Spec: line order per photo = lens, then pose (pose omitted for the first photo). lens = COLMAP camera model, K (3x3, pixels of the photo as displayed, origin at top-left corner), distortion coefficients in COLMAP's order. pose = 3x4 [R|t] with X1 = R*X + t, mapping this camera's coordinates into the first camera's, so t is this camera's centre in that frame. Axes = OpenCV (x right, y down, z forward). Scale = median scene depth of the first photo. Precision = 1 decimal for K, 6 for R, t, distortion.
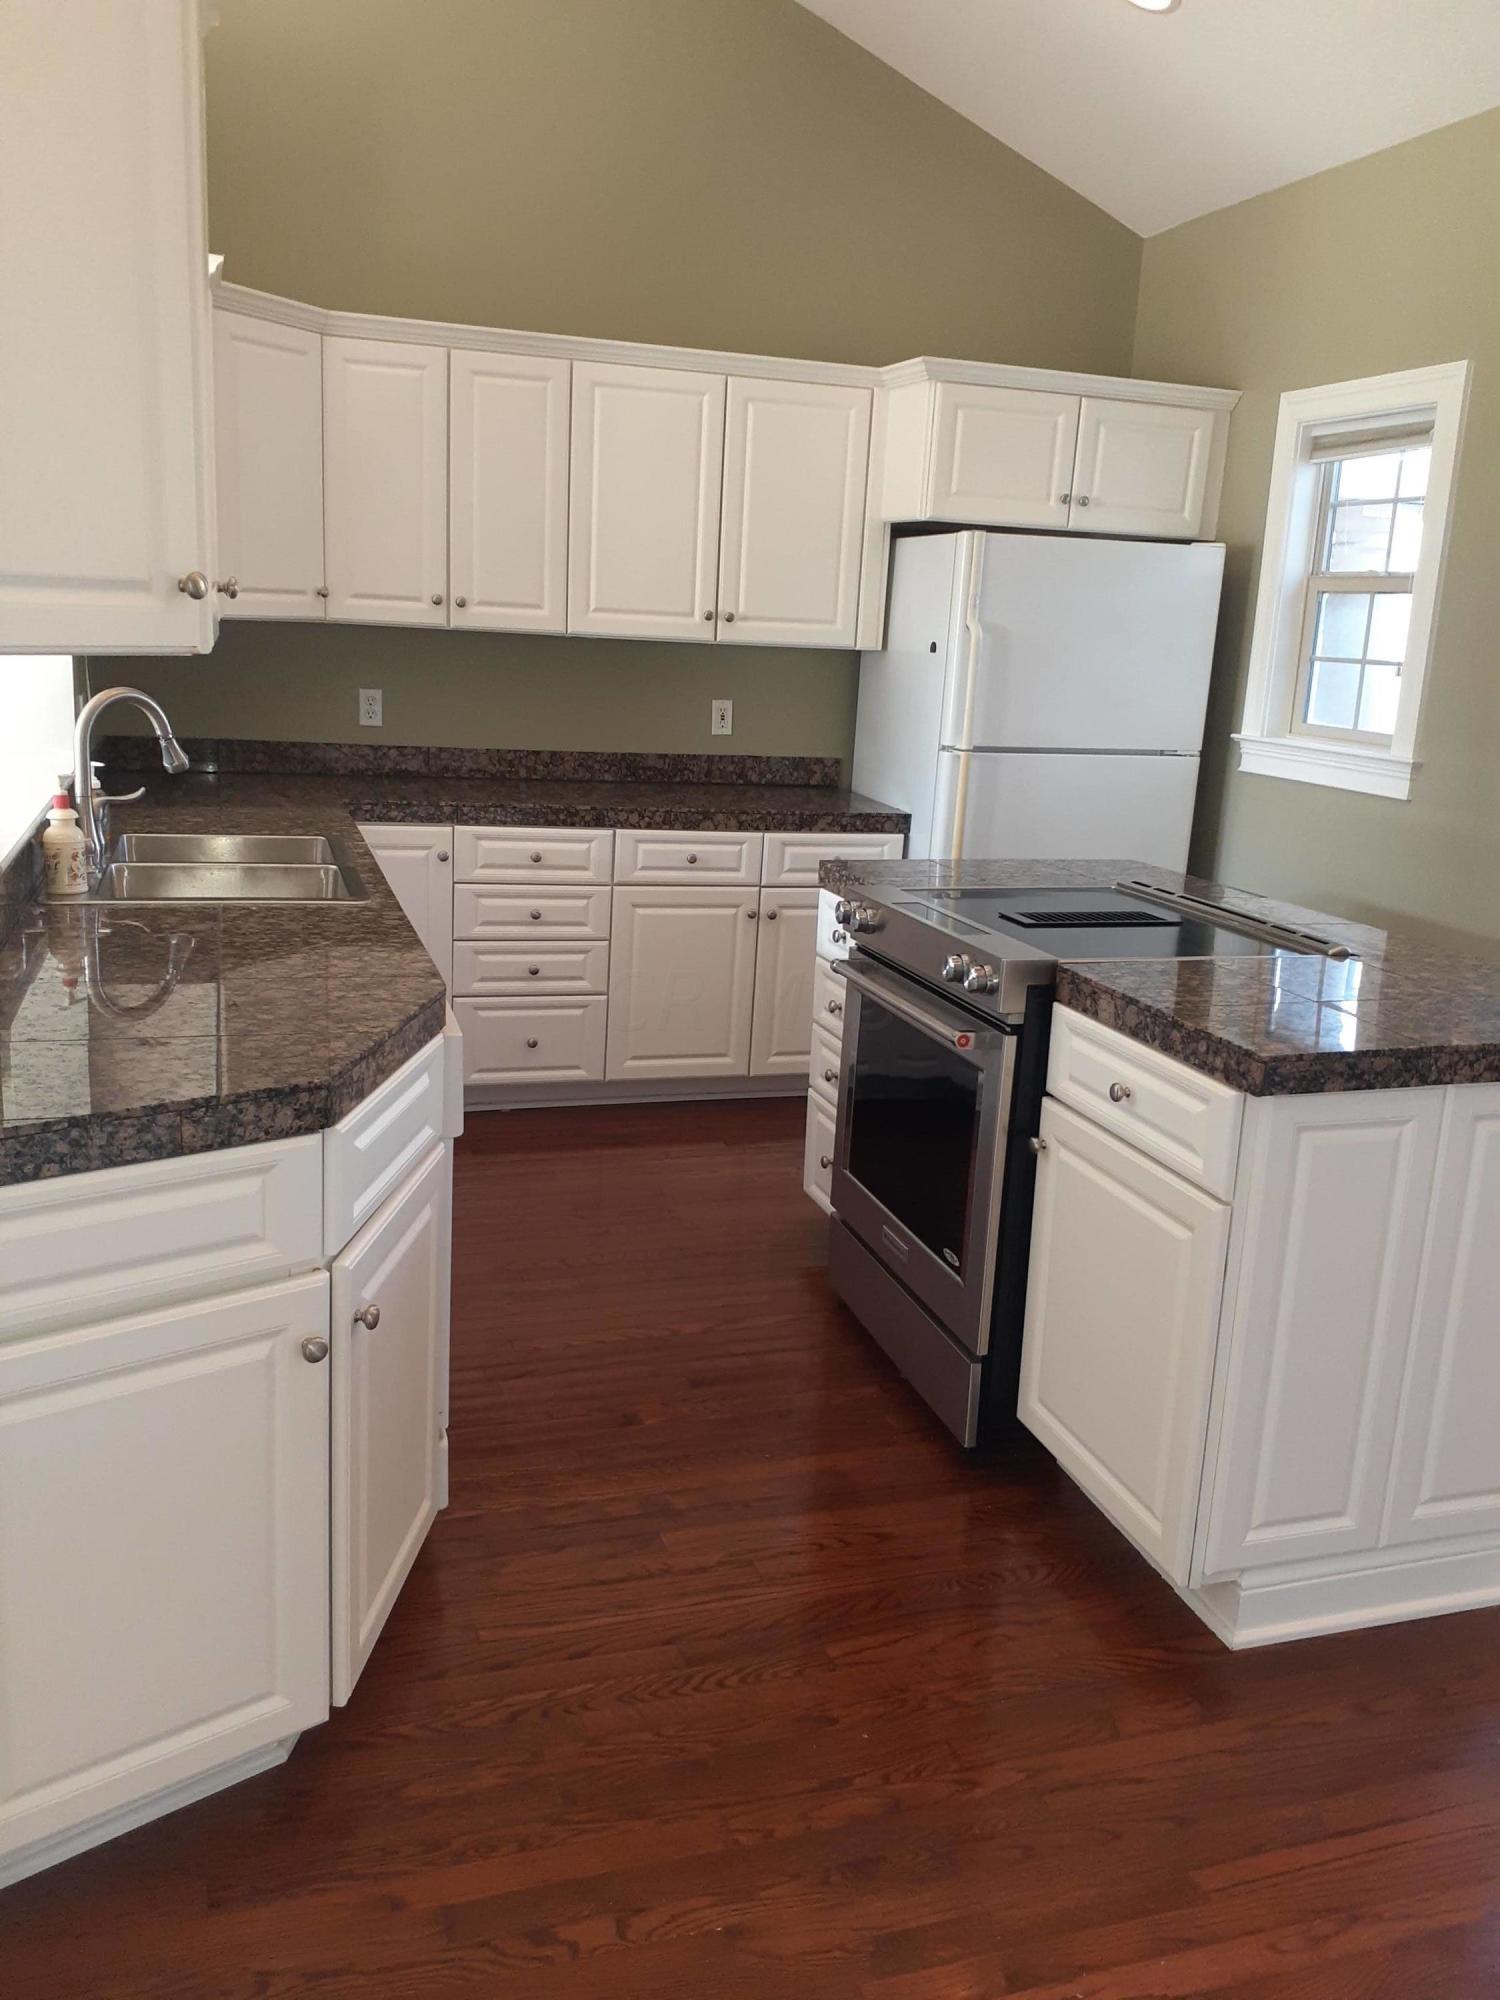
lens RADIAL K [[1596.4, 0, 750.0], [0, 1596.4, 1000.0], [0, 0, 1]] dist [0.084496, -0.148249]
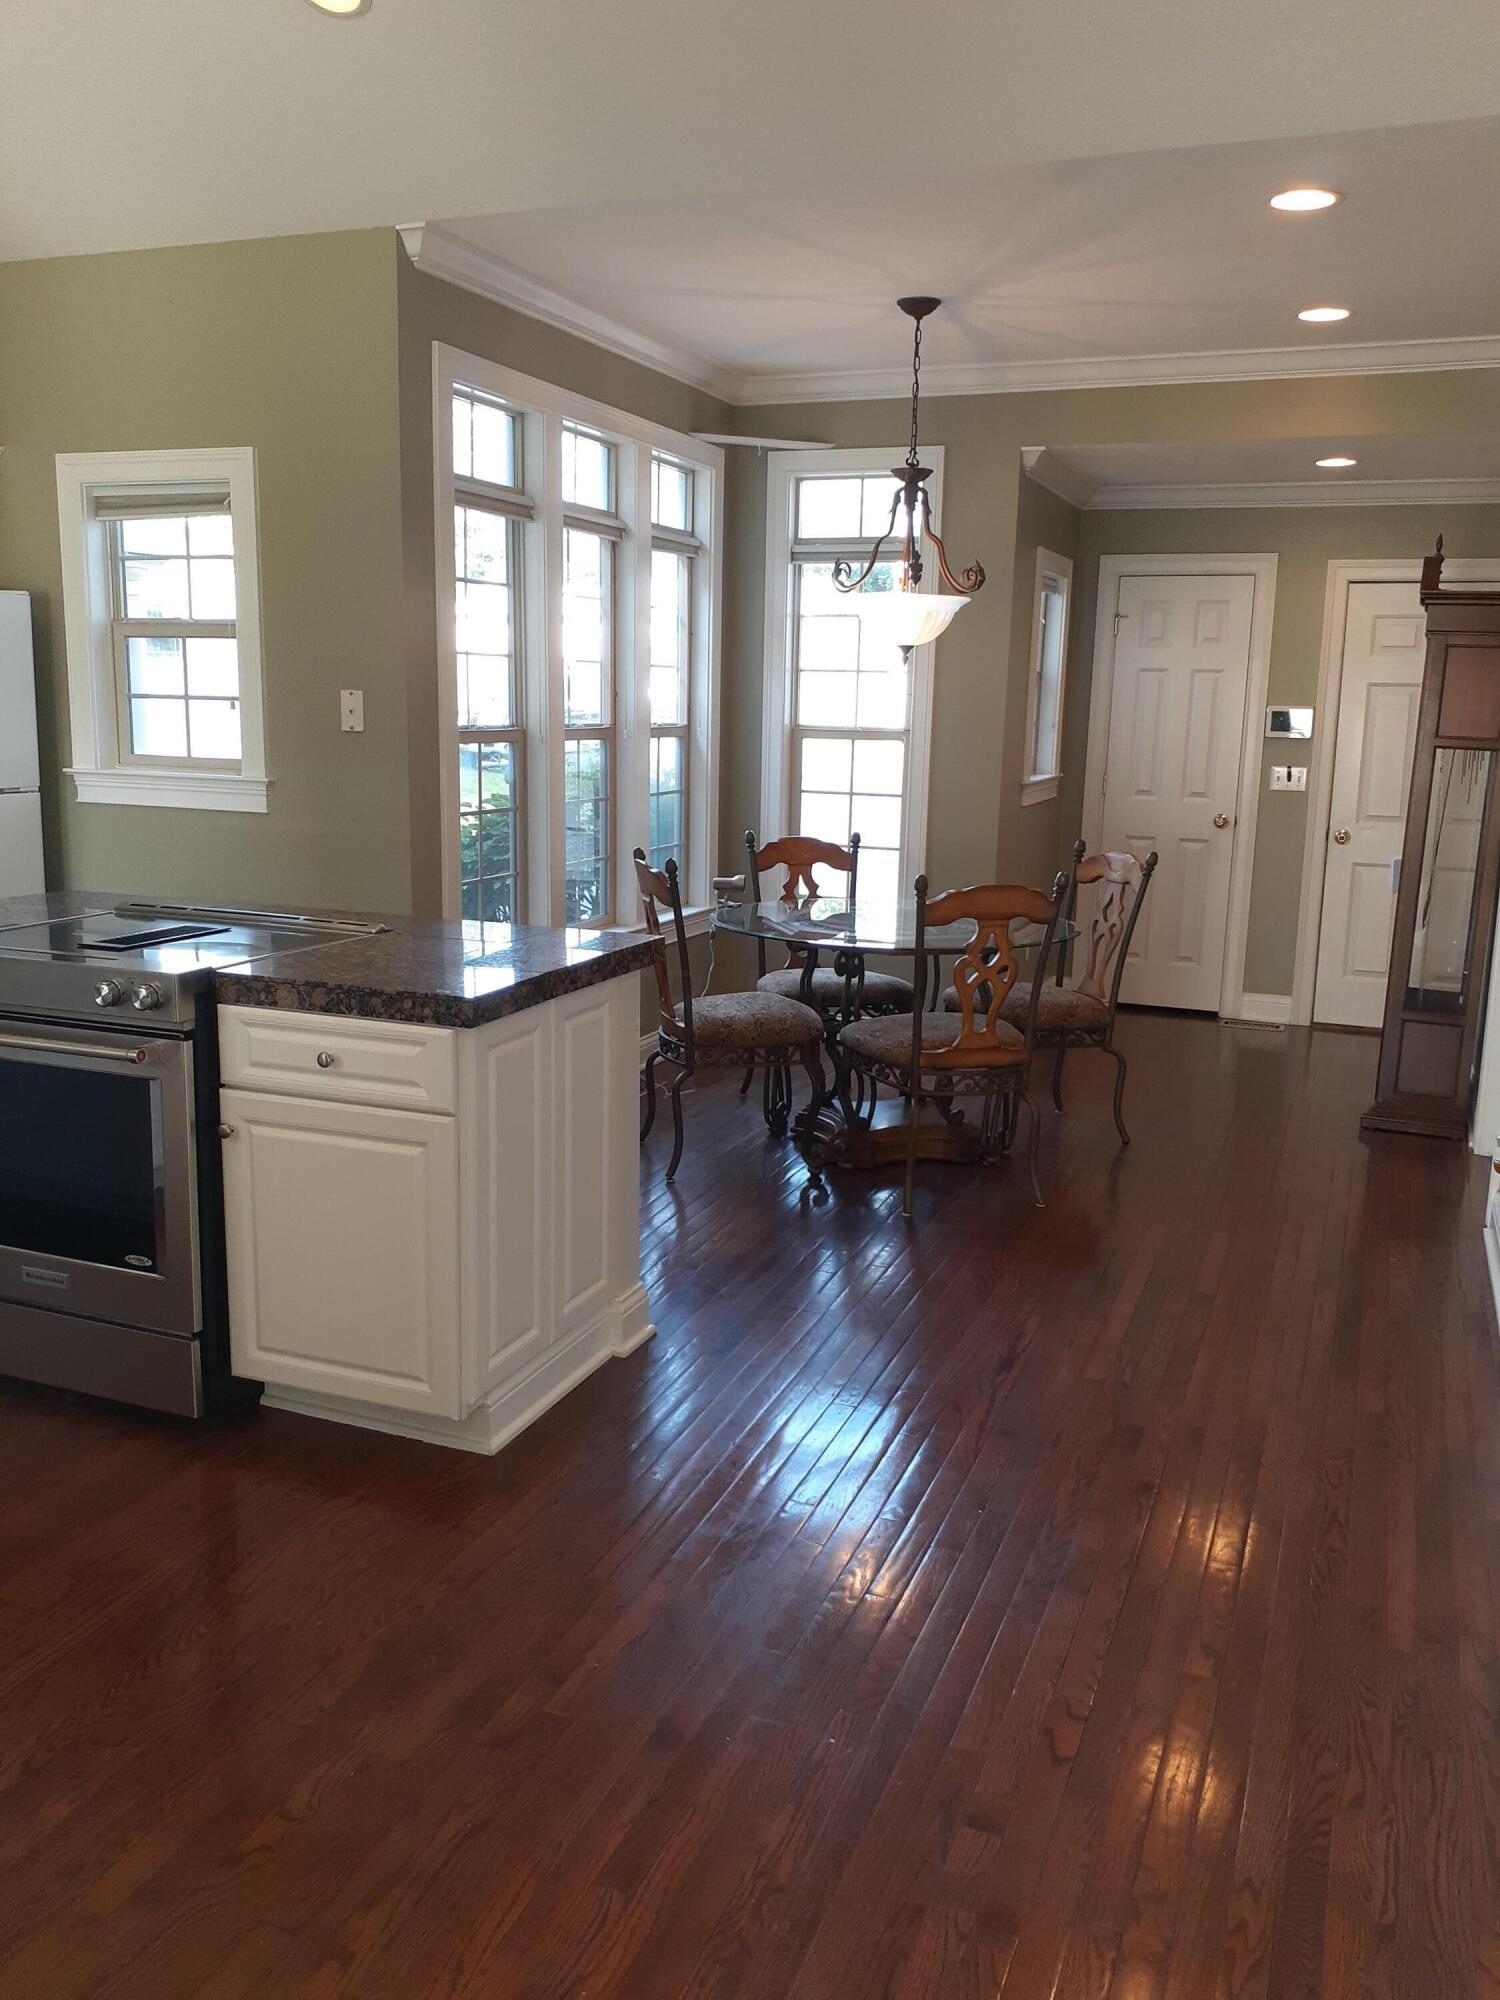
lens RADIAL K [[1596.4, 0, 750.0], [0, 1596.4, 1000.0], [0, 0, 1]] dist [0.084496, -0.148249]
pose [[0.640127, -0.179740, 0.746948, -0.420788], [0.190070, 0.979074, 0.072709, -0.012791], [-0.744386, 0.095429, 0.660895, -0.046566]]
